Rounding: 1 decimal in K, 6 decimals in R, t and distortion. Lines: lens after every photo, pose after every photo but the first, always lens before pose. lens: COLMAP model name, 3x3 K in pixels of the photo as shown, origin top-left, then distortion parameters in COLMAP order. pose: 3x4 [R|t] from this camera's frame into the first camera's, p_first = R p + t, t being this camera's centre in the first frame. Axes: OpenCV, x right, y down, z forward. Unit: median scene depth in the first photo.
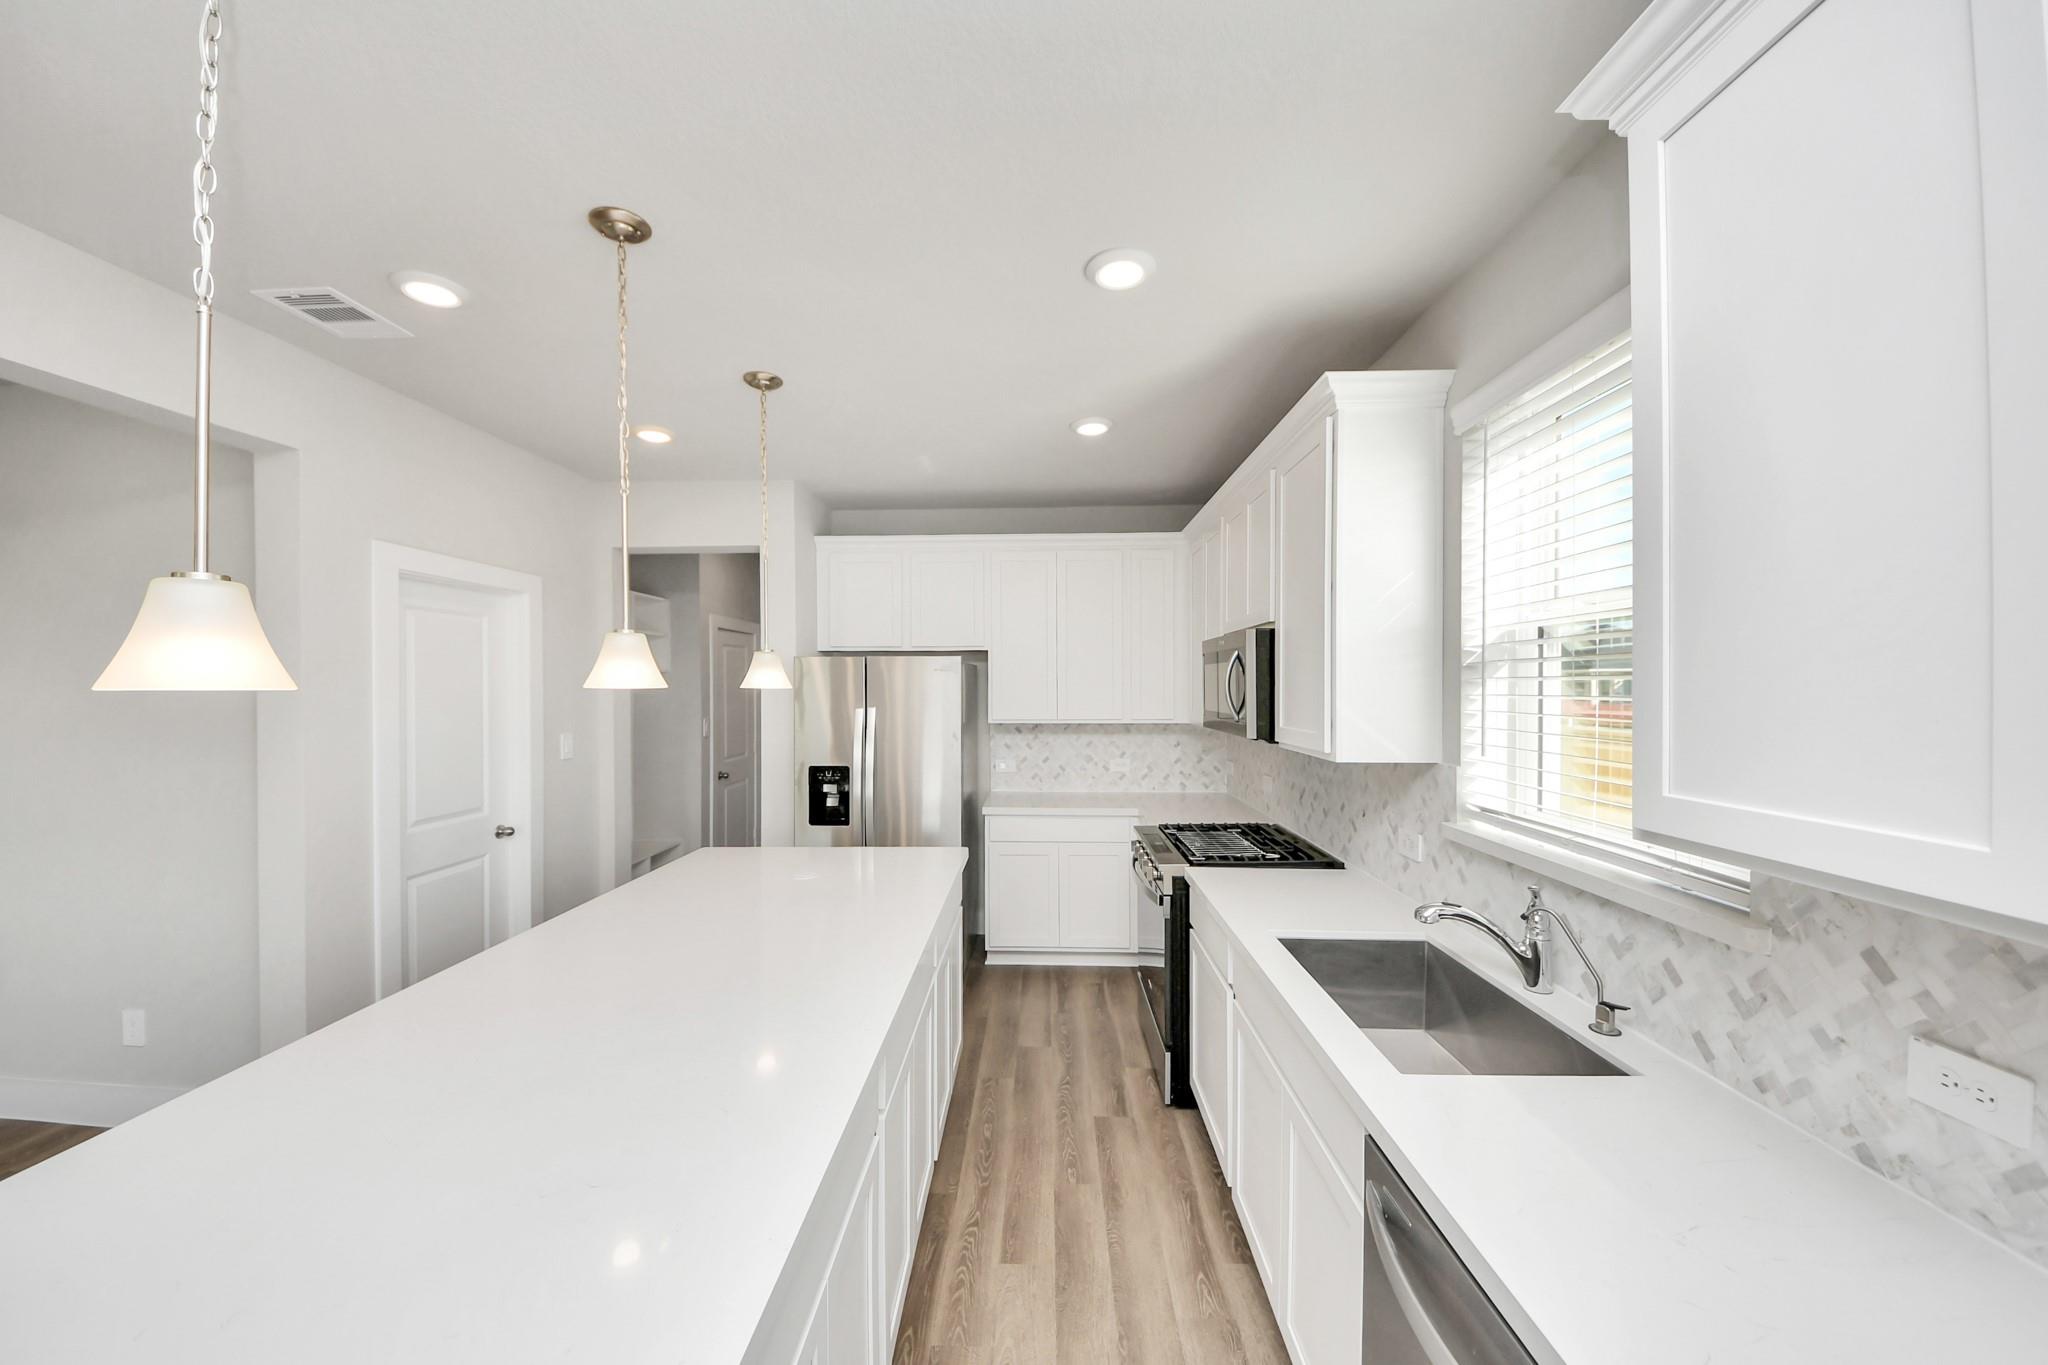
lens RADIAL K [[759.2, 0, 1019.1], [0, 759.2, 689.5], [0, 0, 1]] dist [0.033365, -0.011993]
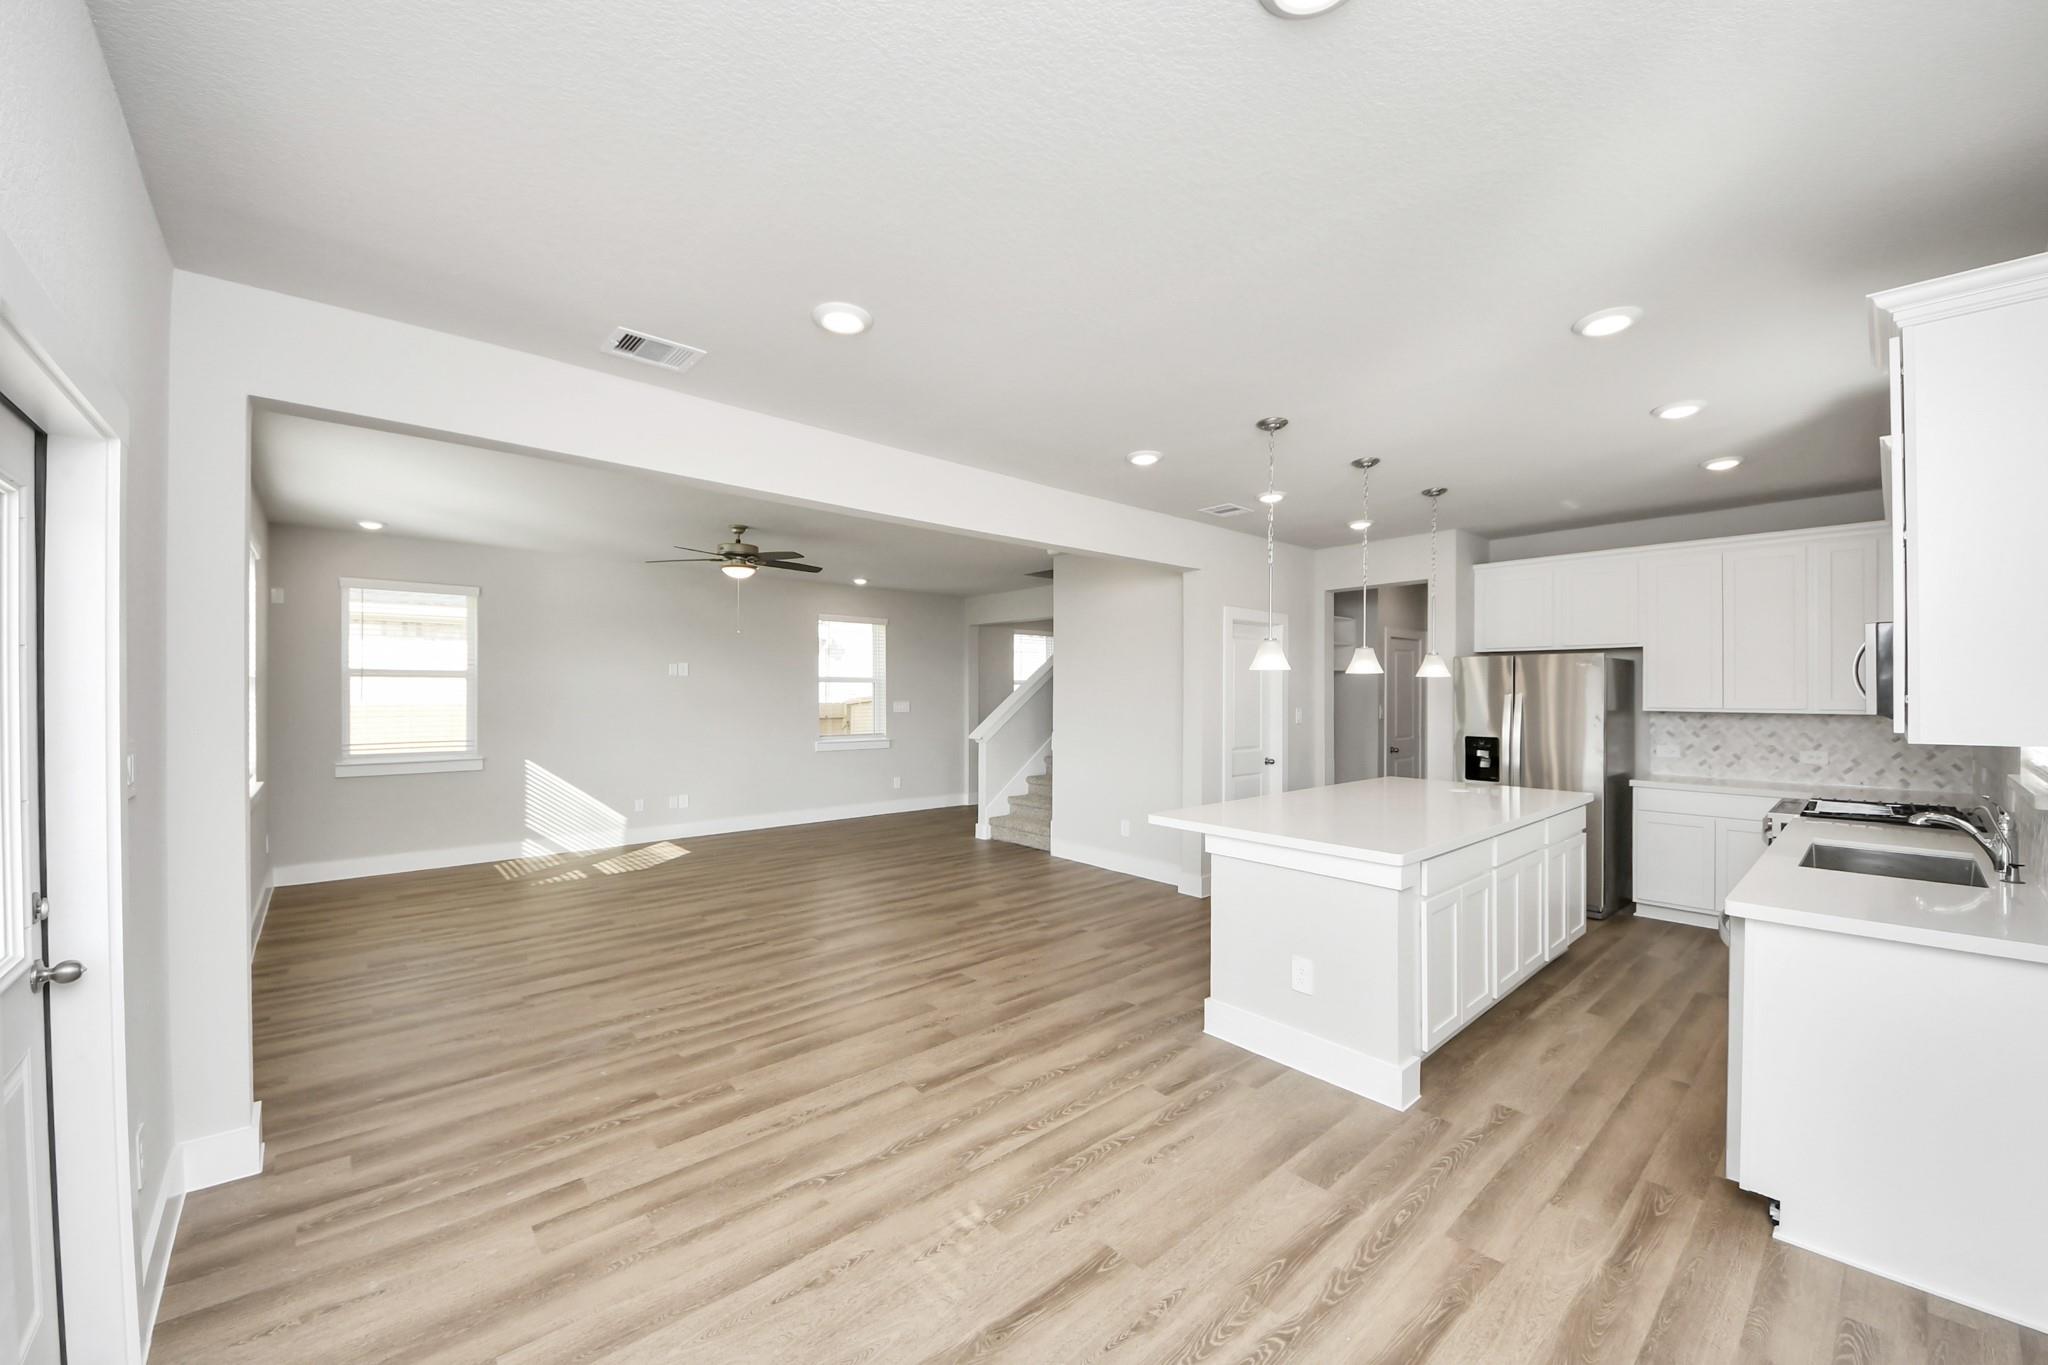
lens RADIAL K [[757.2, 0, 1015.2], [0, 757.2, 684.5], [0, 0, 1]] dist [0.056948, -0.034978]
pose [[0.684186, 0.001357, -0.729306, 0.264219], [-0.010413, 0.999915, -0.007908, 0.038294], [0.729233, 0.013005, 0.684142, -0.795363]]
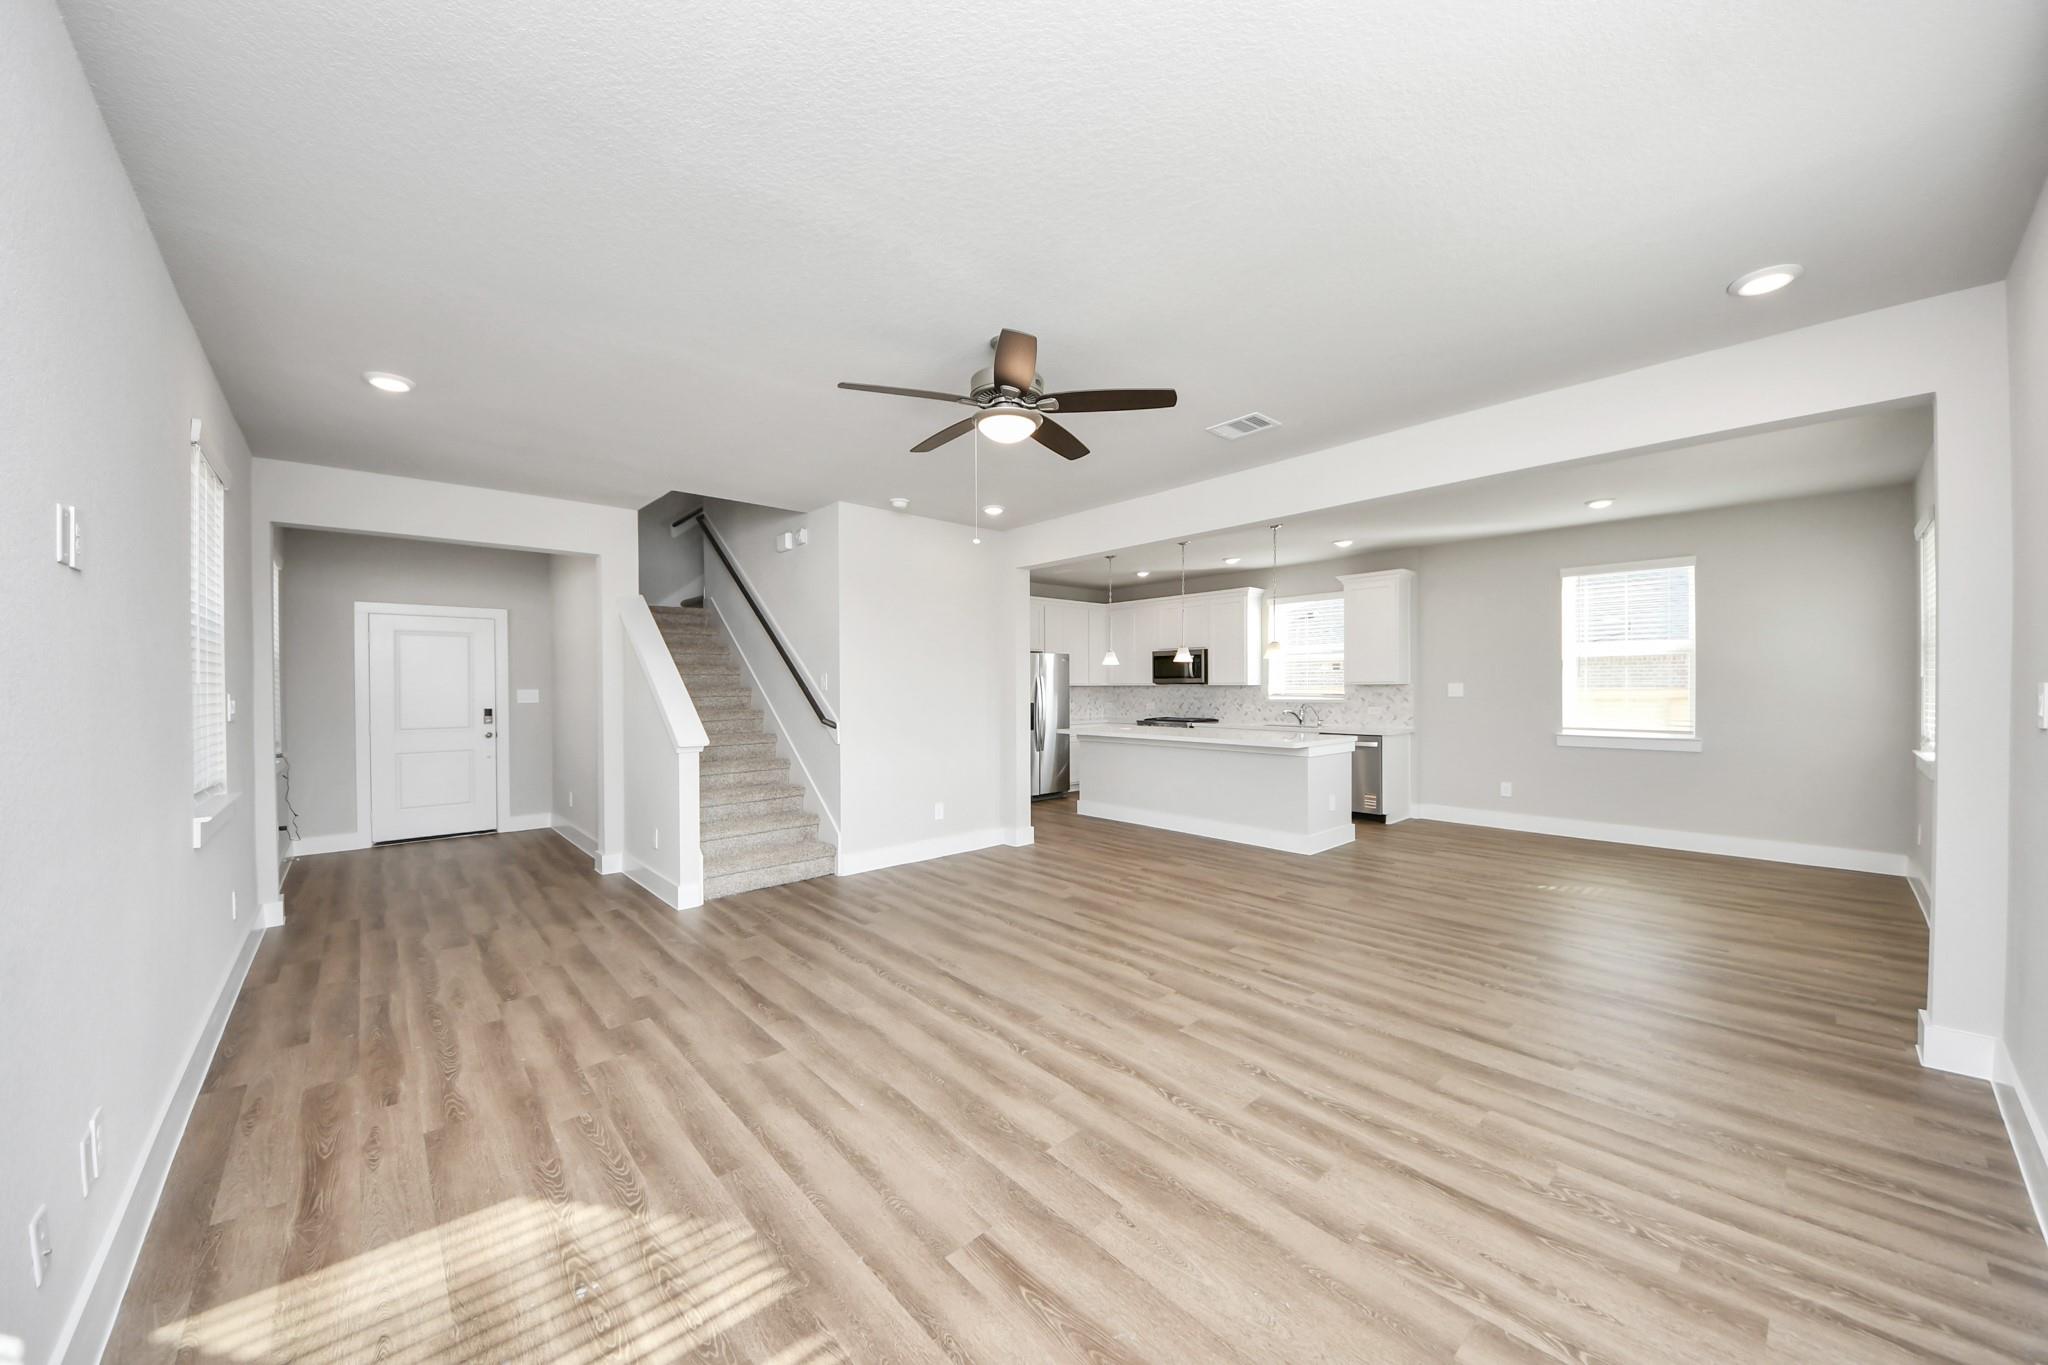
lens RADIAL K [[716.0, 0, 1004.7], [0, 716.0, 688.8], [0, 0, 1]] dist [0.025623, -0.016689]
pose [[0.736454, -0.003671, 0.676477, -2.352460], [0.006226, 0.999980, -0.001351, 0.086779], [-0.676458, 0.005207, 0.736462, -0.689801]]
